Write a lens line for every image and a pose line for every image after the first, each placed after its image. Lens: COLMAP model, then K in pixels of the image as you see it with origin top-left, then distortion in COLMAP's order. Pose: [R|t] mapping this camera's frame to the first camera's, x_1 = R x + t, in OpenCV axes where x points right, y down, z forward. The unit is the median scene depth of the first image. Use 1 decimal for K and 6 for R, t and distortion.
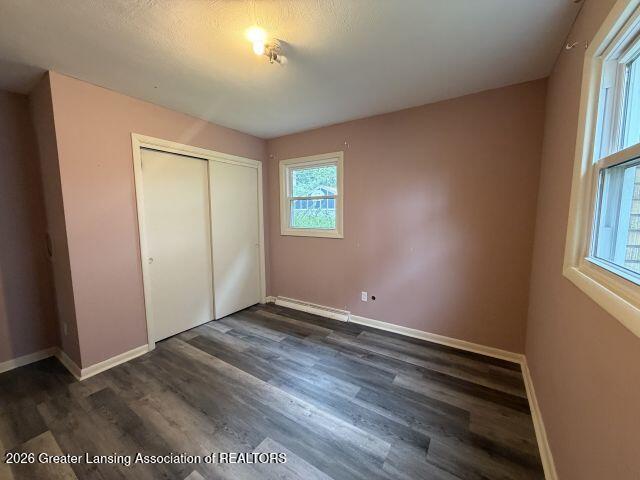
lens RADIAL K [[255.4, 0, 318.0], [0, 255.4, 239.2], [0, 0, 1]] dist [0.003809, -0.000720]
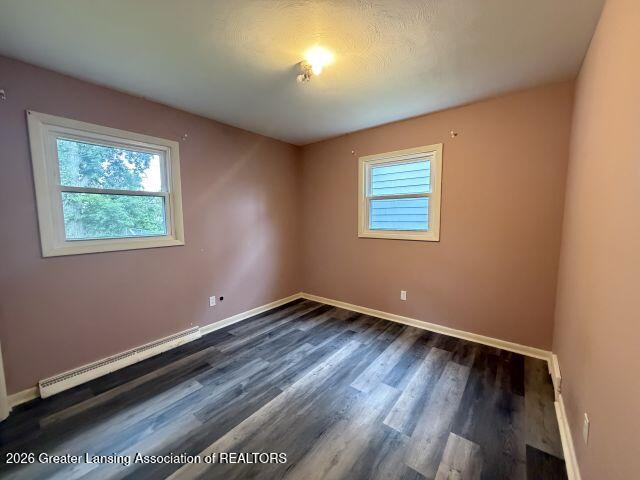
lens RADIAL K [[255.4, 0, 318.4], [0, 255.4, 239.4], [0, 0, 1]] dist [0.003809, -0.000720]
pose [[0.087360, -0.081471, 0.992840, -0.866716], [0.110697, 0.991271, 0.071603, -0.039468], [-0.990007, 0.103650, 0.095616, 0.580410]]
